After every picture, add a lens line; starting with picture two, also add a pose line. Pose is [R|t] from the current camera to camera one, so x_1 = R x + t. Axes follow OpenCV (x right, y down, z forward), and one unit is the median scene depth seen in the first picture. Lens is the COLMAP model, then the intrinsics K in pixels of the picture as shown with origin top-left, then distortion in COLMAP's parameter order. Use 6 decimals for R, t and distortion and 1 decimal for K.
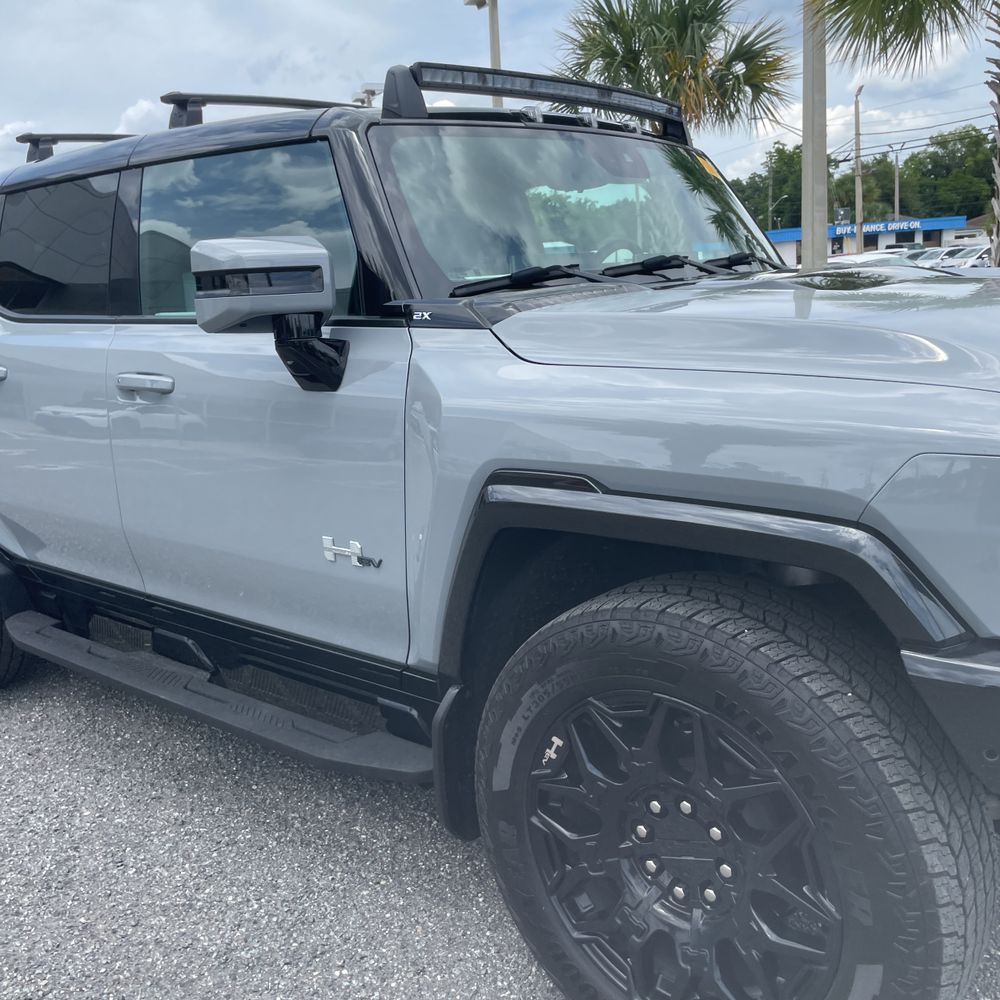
lens RADIAL K [[1009.1, 0, 493.1], [0, 1009.1, 496.8], [0, 0, 1]] dist [0.094997, -0.135777]
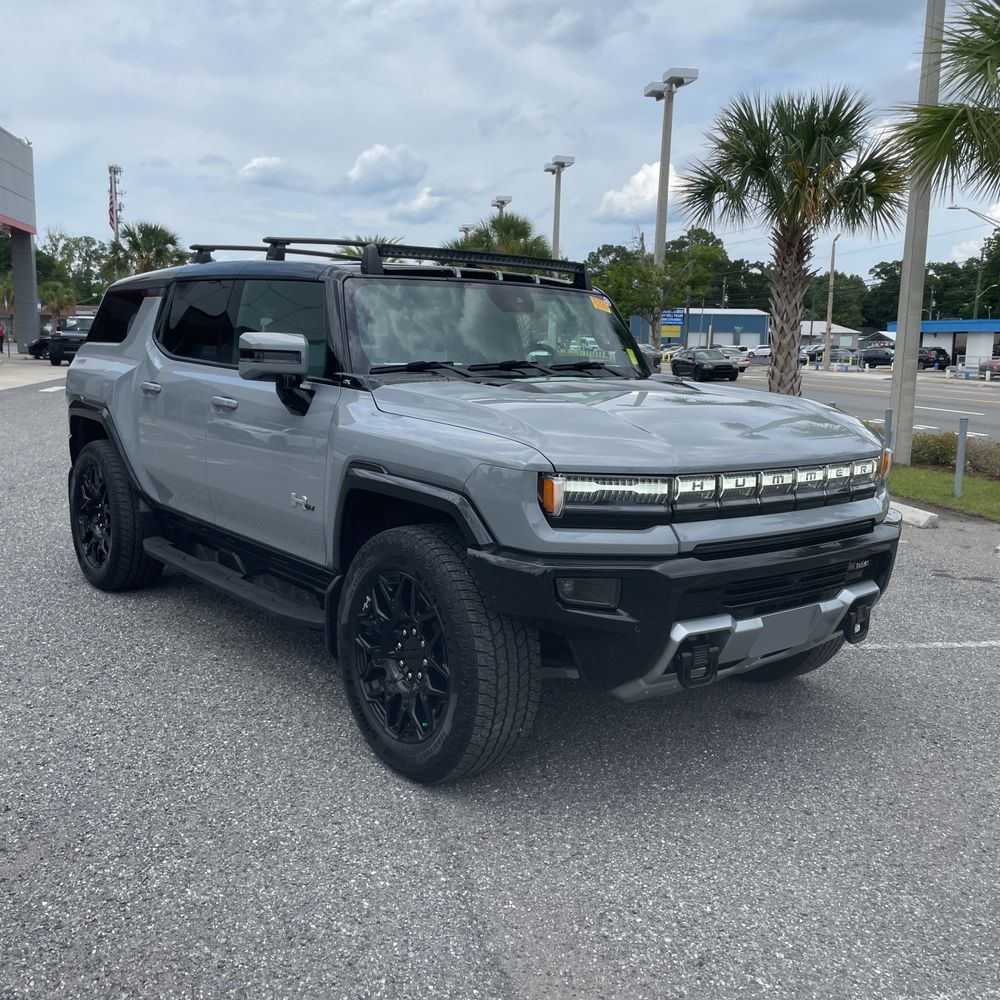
lens RADIAL K [[1015.2, 0, 502.9], [0, 1015.2, 504.4], [0, 0, 1]] dist [0.077923, -0.029392]
pose [[0.979228, 0.119412, -0.163873, 0.524892], [-0.126569, 0.991378, -0.033917, 0.075445], [0.158410, 0.053954, 0.985898, -0.790295]]
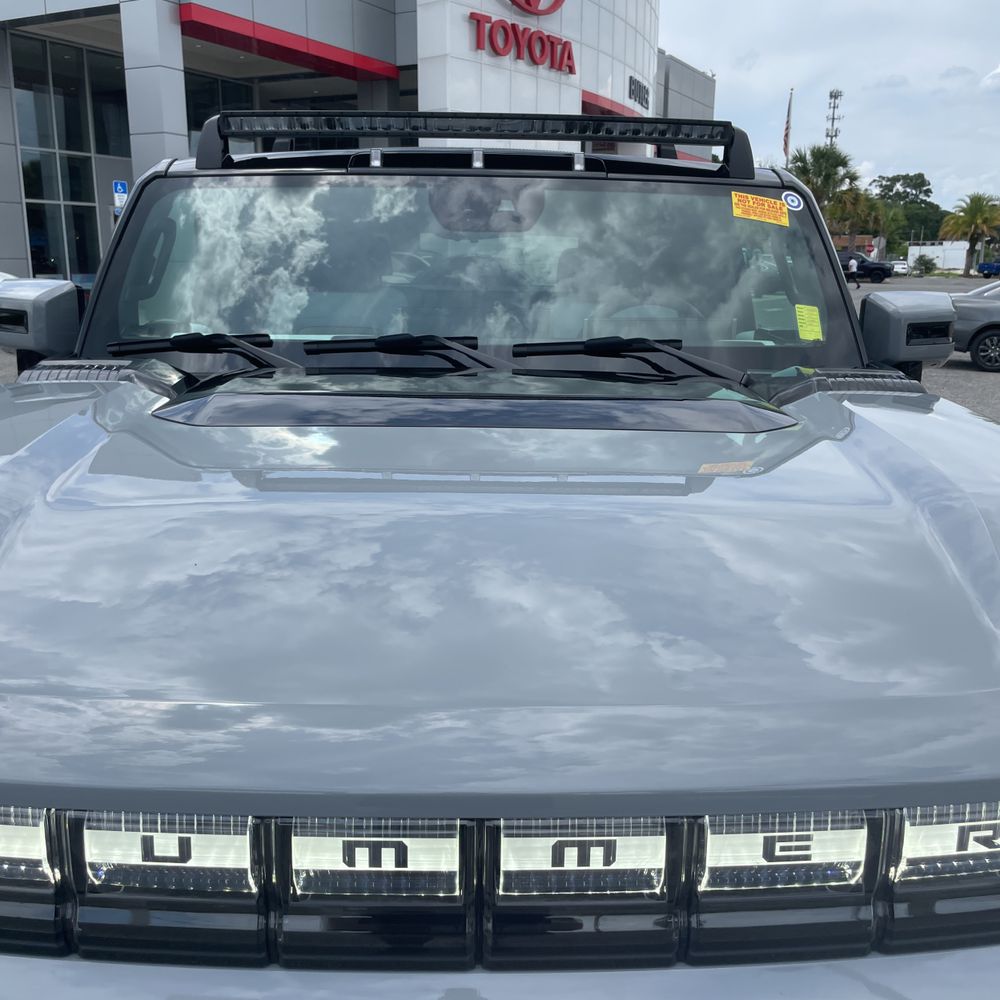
lens RADIAL K [[1046.1, 0, 497.5], [0, 1046.1, 496.2], [0, 0, 1]] dist [0.030719, -0.047205]
pose [[0.668862, 0.240546, -0.703393, 0.978580], [-0.210707, 0.968742, 0.130927, -0.267693], [0.712900, 0.060637, 0.698639, 0.522092]]
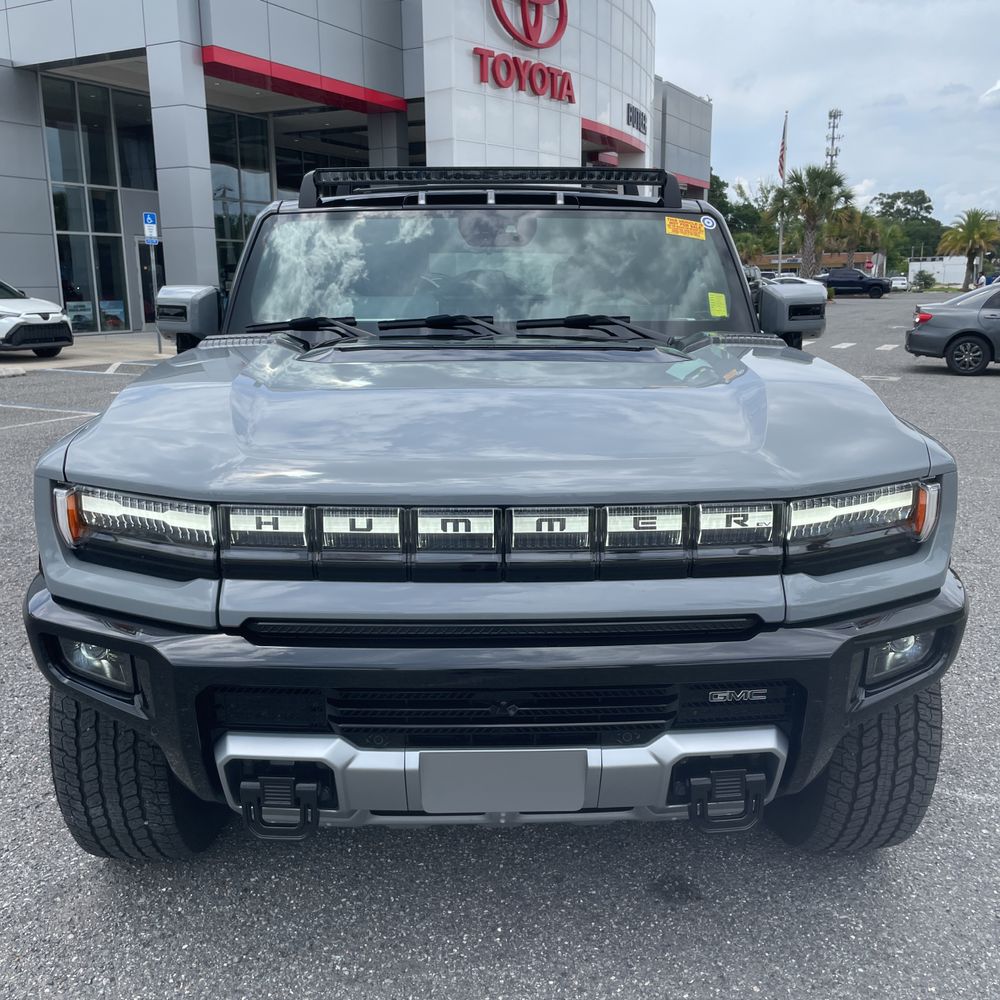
lens RADIAL K [[1045.4, 0, 500.0], [0, 1045.4, 500.0], [0, 0, 1]] dist [0.011592, 0.001410]
pose [[0.667974, 0.218030, -0.711529, 1.344035], [-0.194775, 0.974011, 0.115608, -0.201597], [0.718244, 0.061365, 0.693080, 0.193247]]
